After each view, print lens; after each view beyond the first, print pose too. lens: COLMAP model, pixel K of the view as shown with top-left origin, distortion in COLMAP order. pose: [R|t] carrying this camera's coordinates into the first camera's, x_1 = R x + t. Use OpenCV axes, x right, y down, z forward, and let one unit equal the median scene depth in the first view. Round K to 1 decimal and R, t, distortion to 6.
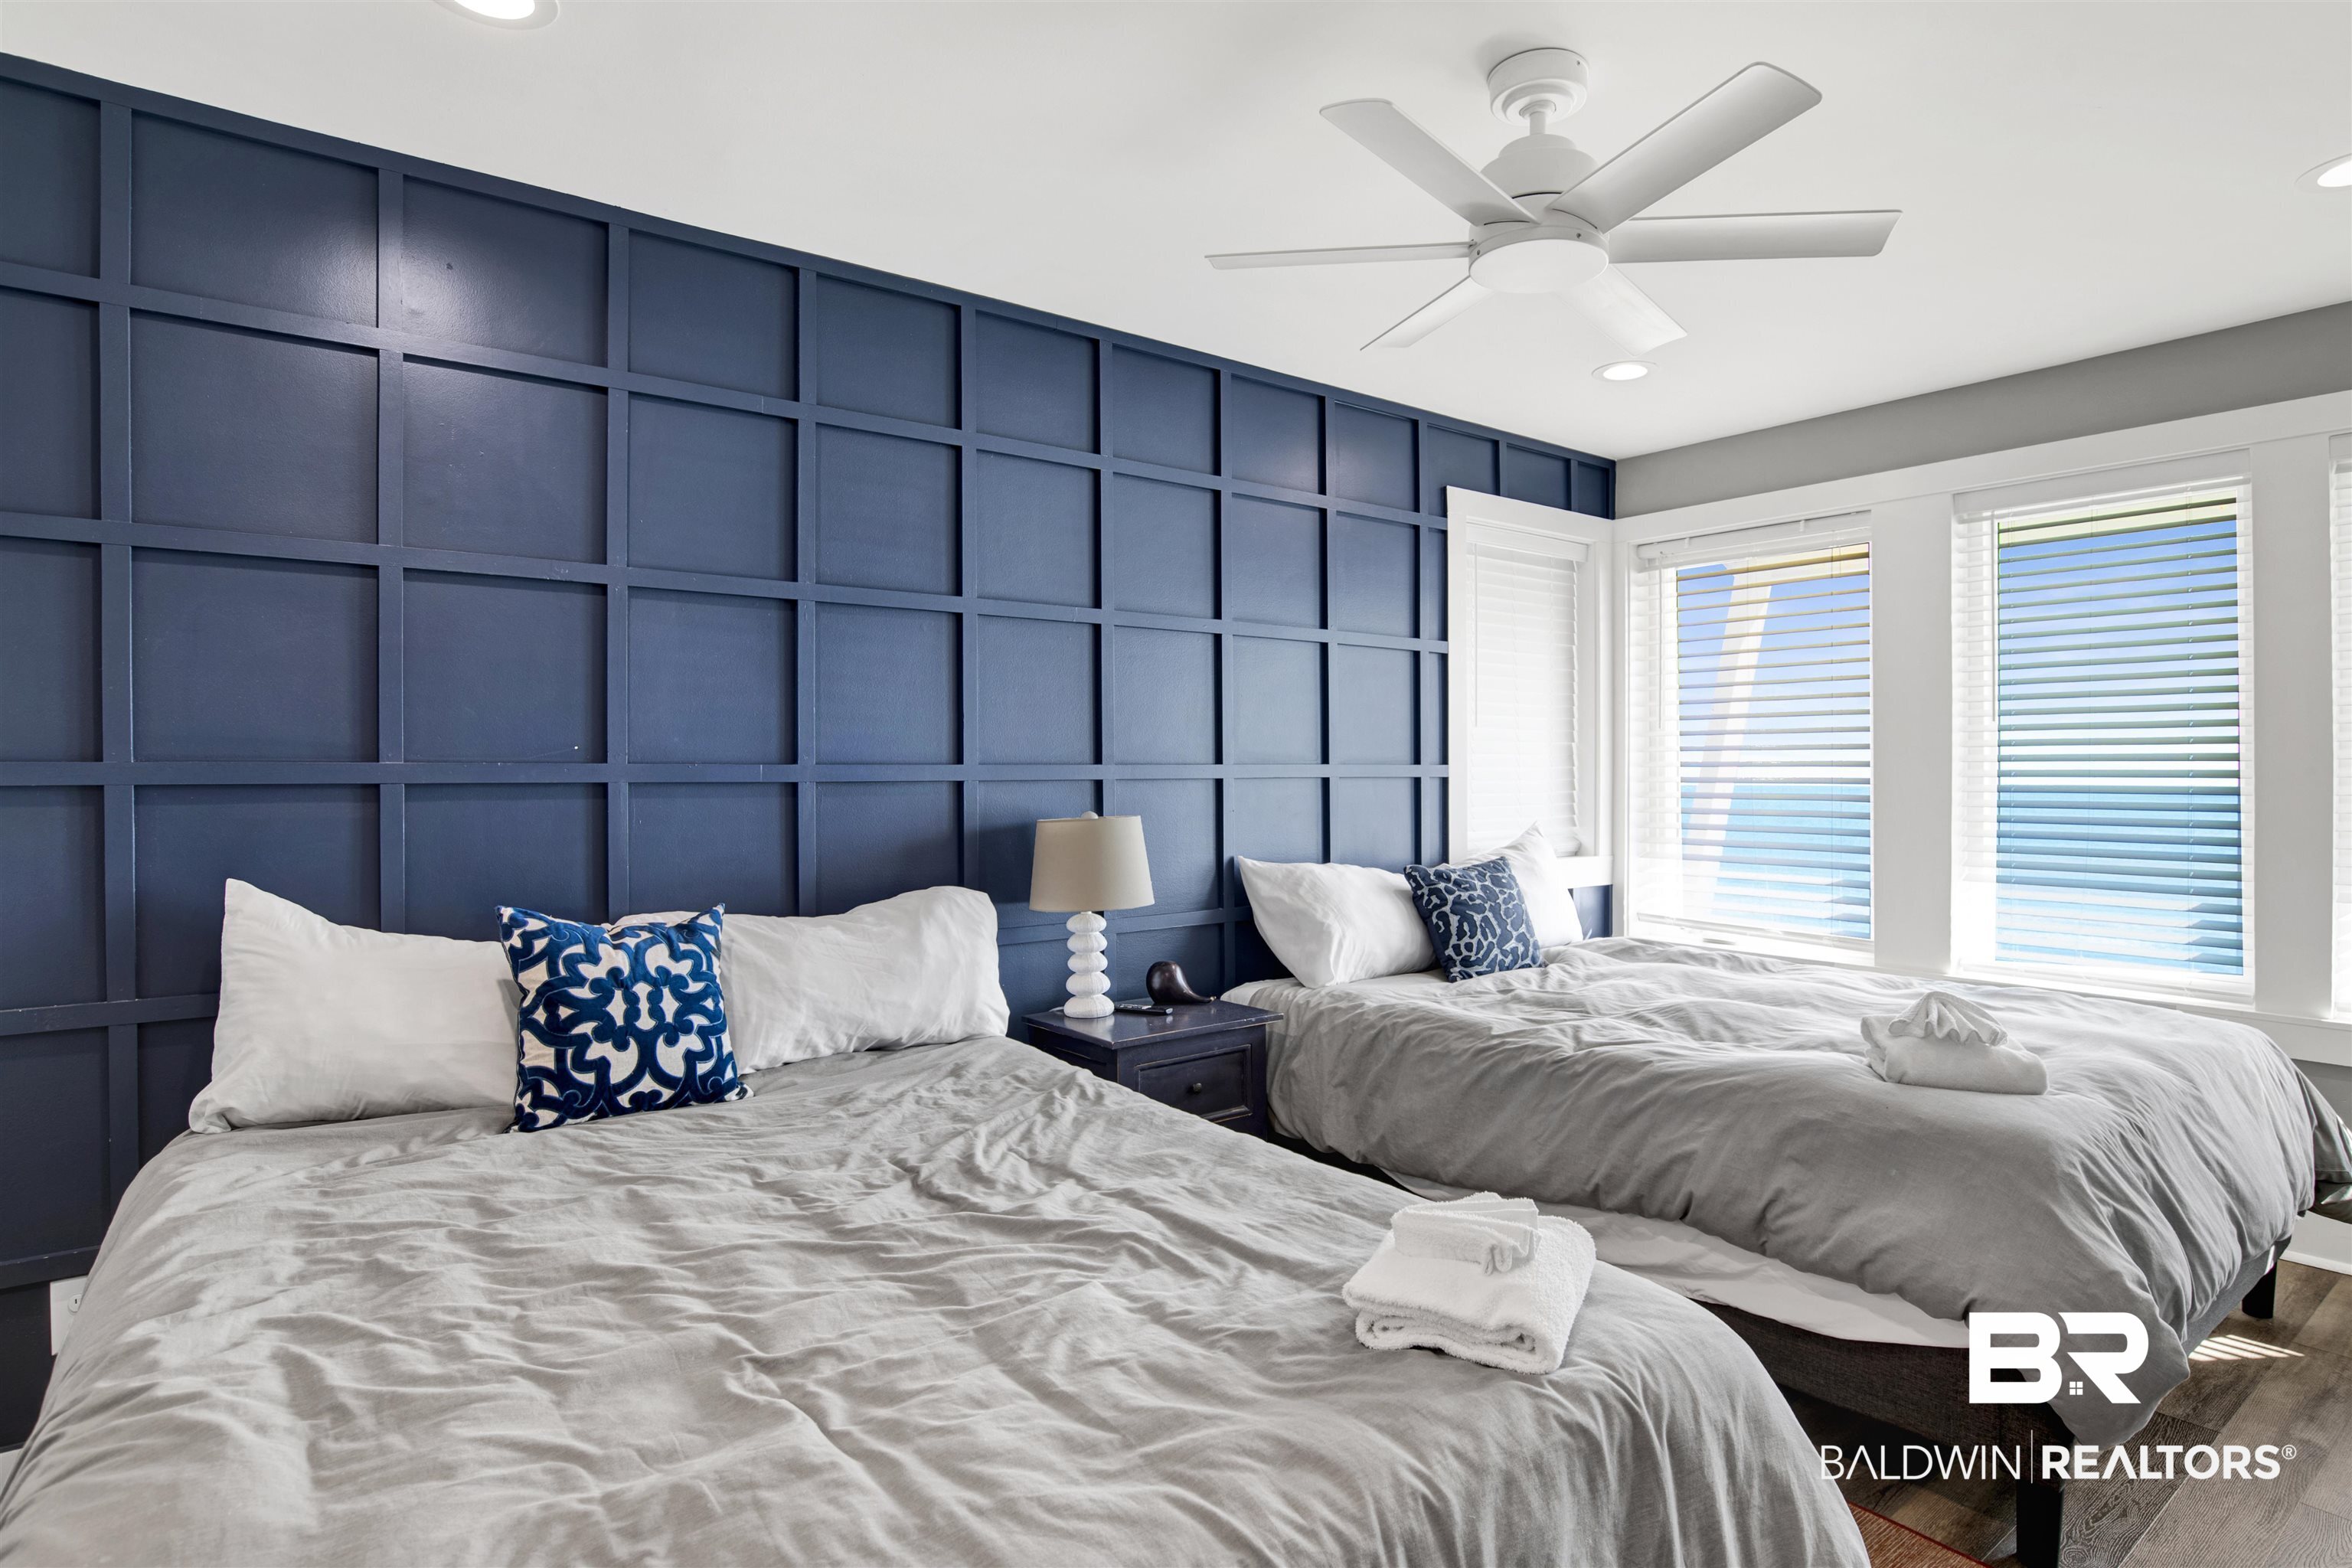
lens RADIAL K [[1231.9, 0, 1167.0], [0, 1231.9, 784.1], [0, 0, 1]] dist [-0.063097, 0.026086]
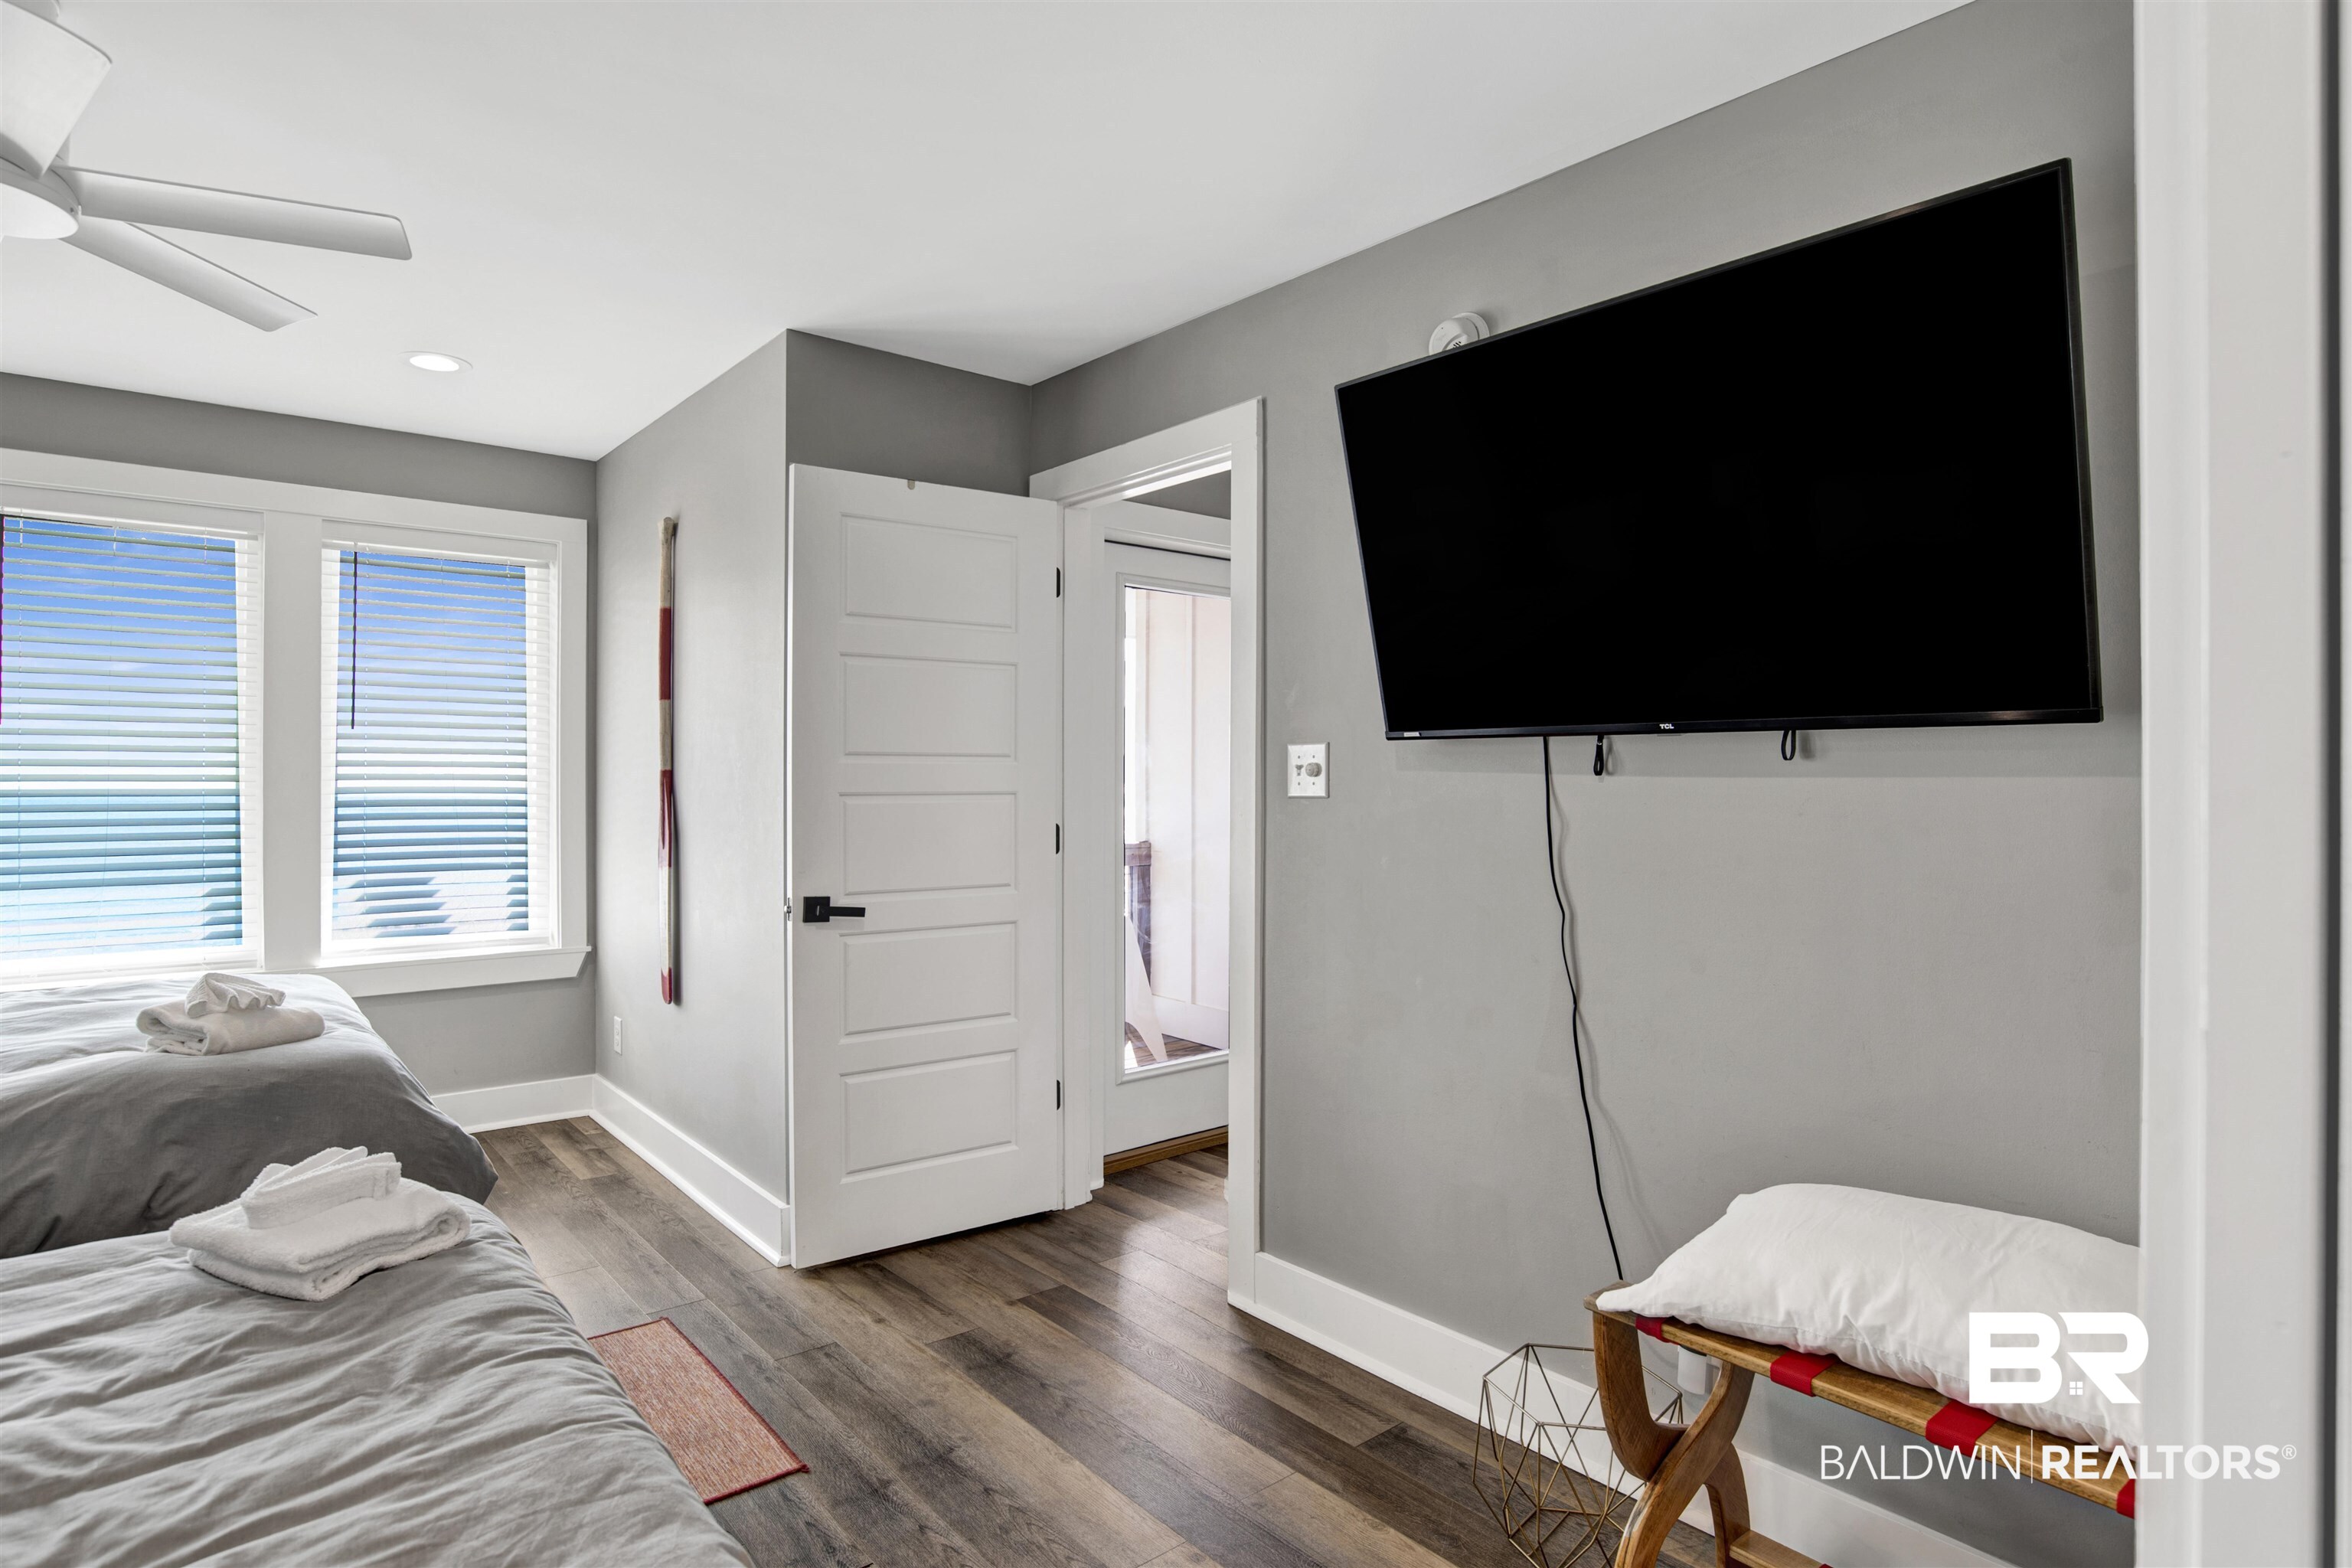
lens RADIAL K [[1226.1, 0, 1198.0], [0, 1226.1, 777.5], [0, 0, 1]] dist [-0.061819, 0.019779]
pose [[-0.055404, -0.001873, 0.998462, -0.507201], [0.009539, 0.999952, 0.002405, -0.003692], [-0.998418, 0.009657, -0.055384, 0.138375]]
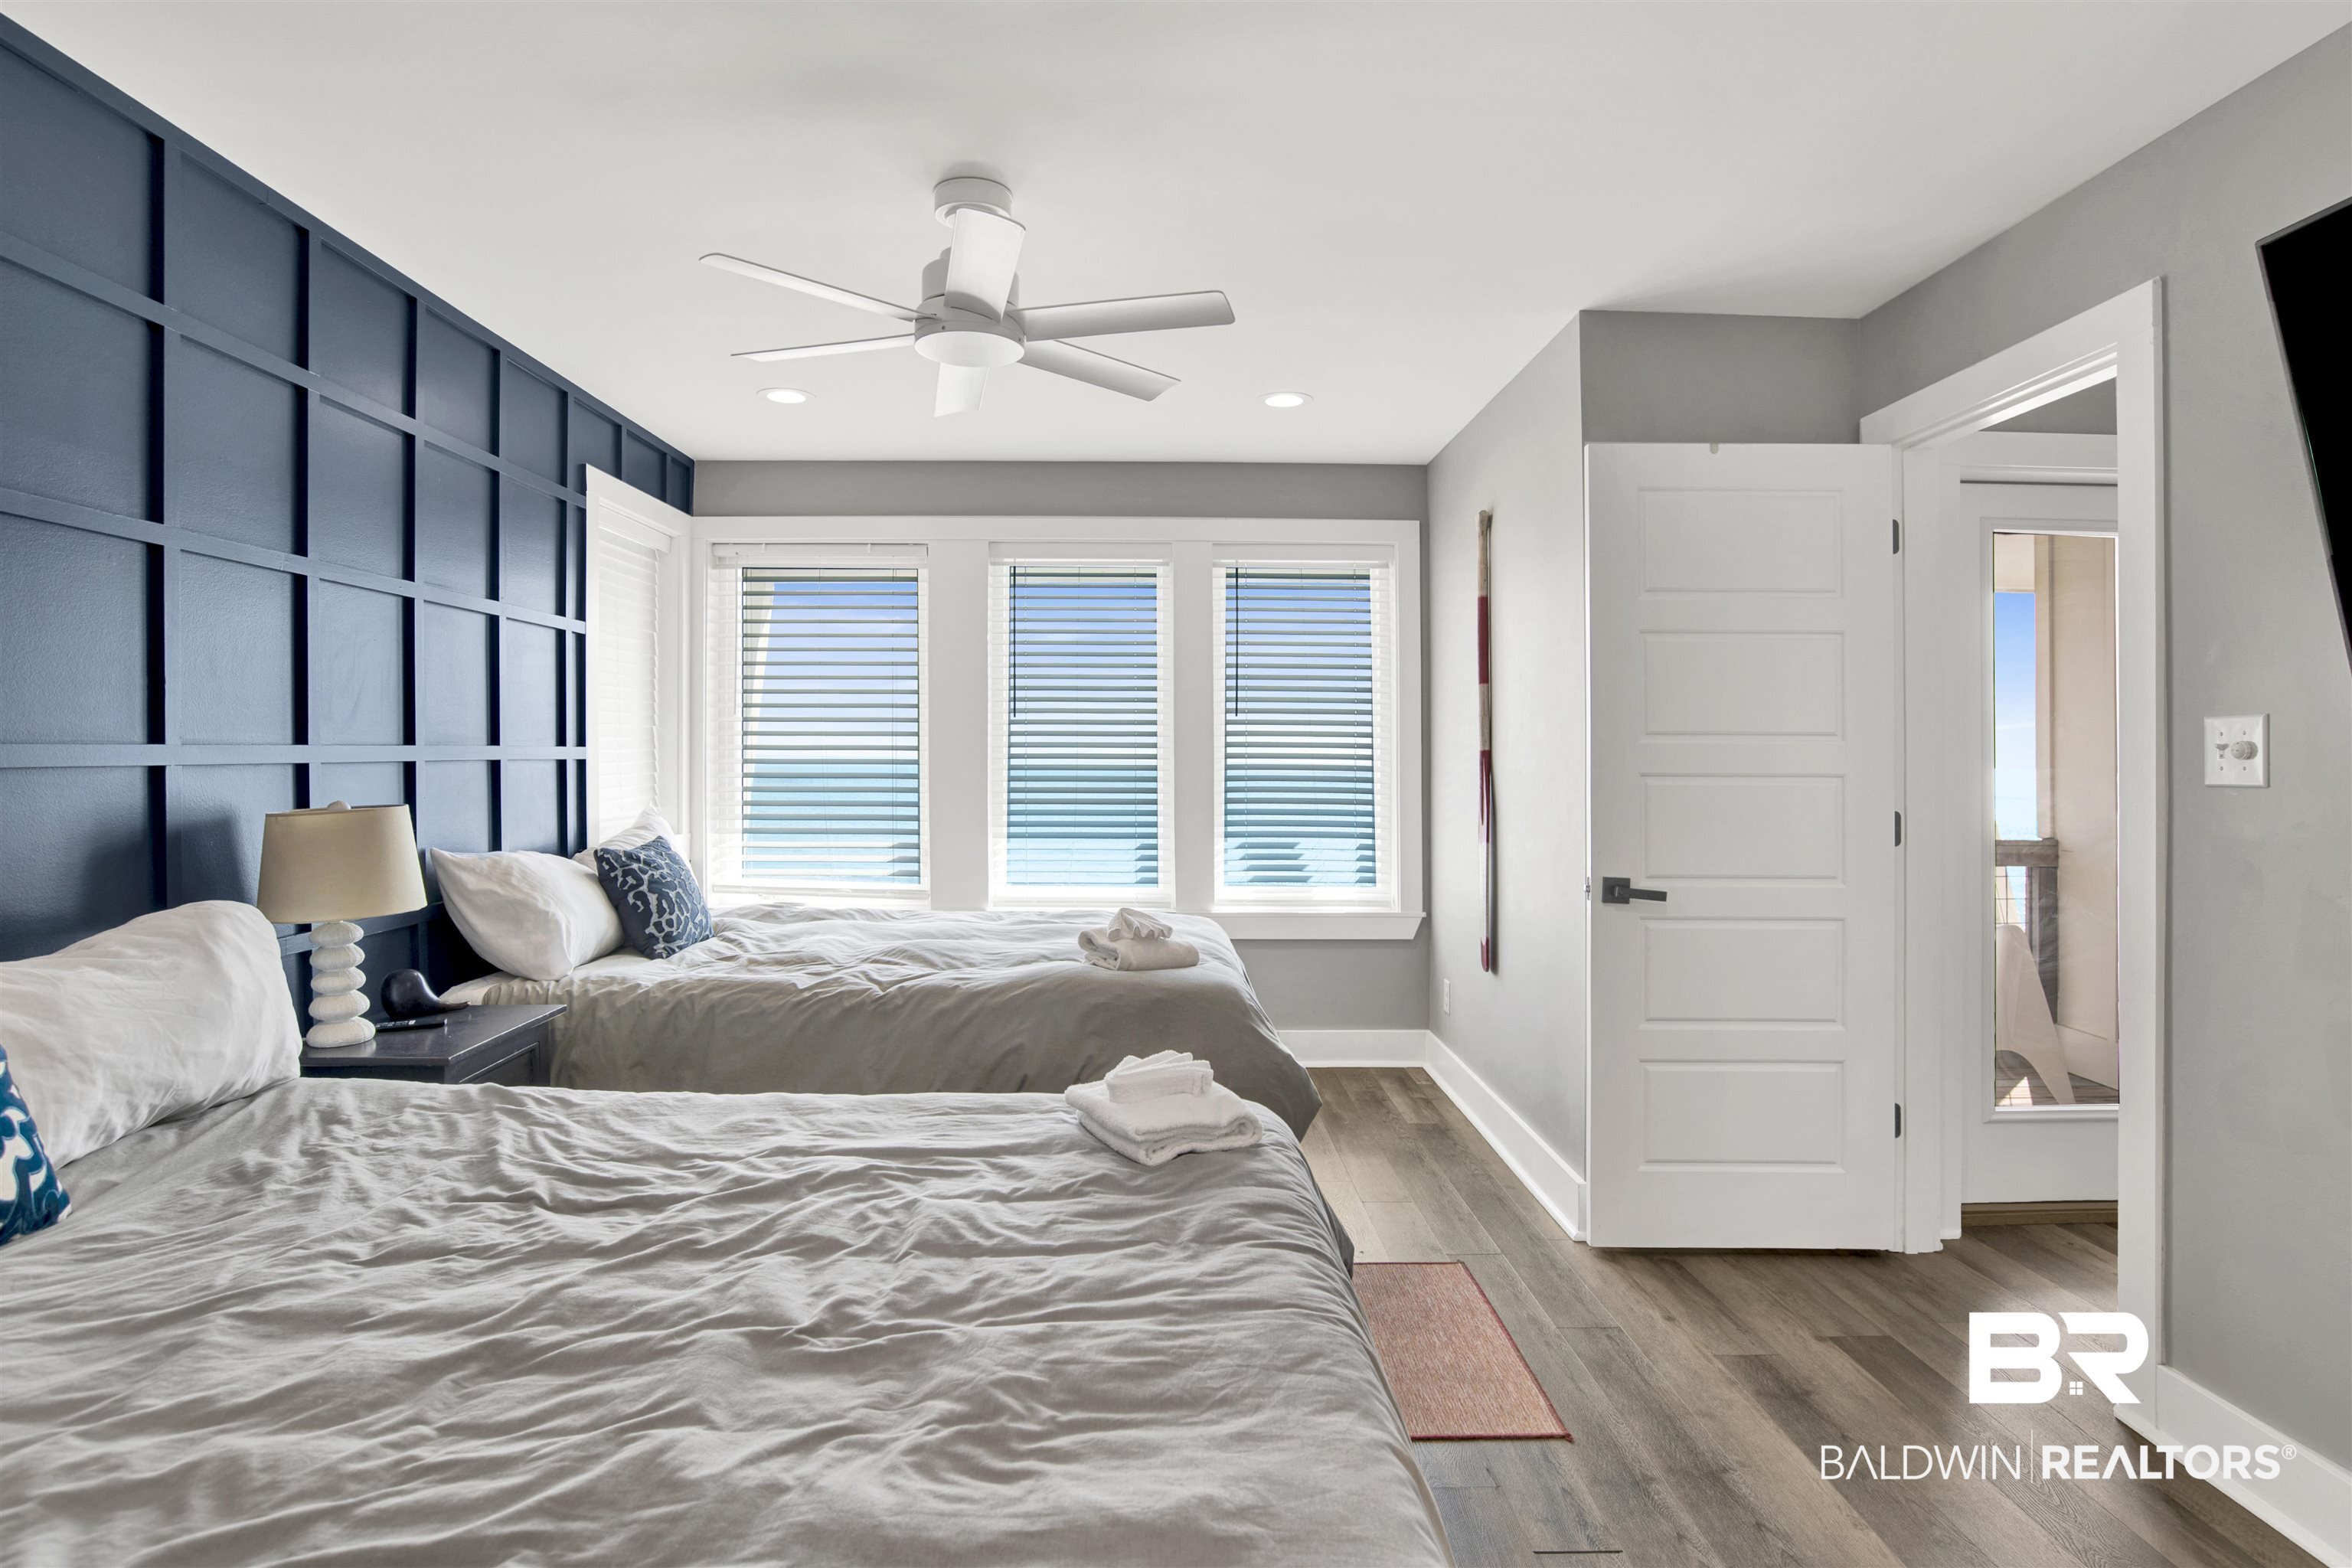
lens RADIAL K [[1231.9, 0, 1167.0], [0, 1231.9, 784.1], [0, 0, 1]] dist [-0.063097, 0.026086]
pose [[0.594762, -0.017228, 0.803718, -0.508001], [0.004684, 0.999828, 0.017966, -0.001854], [-0.803889, -0.006921, 0.594740, 0.075831]]
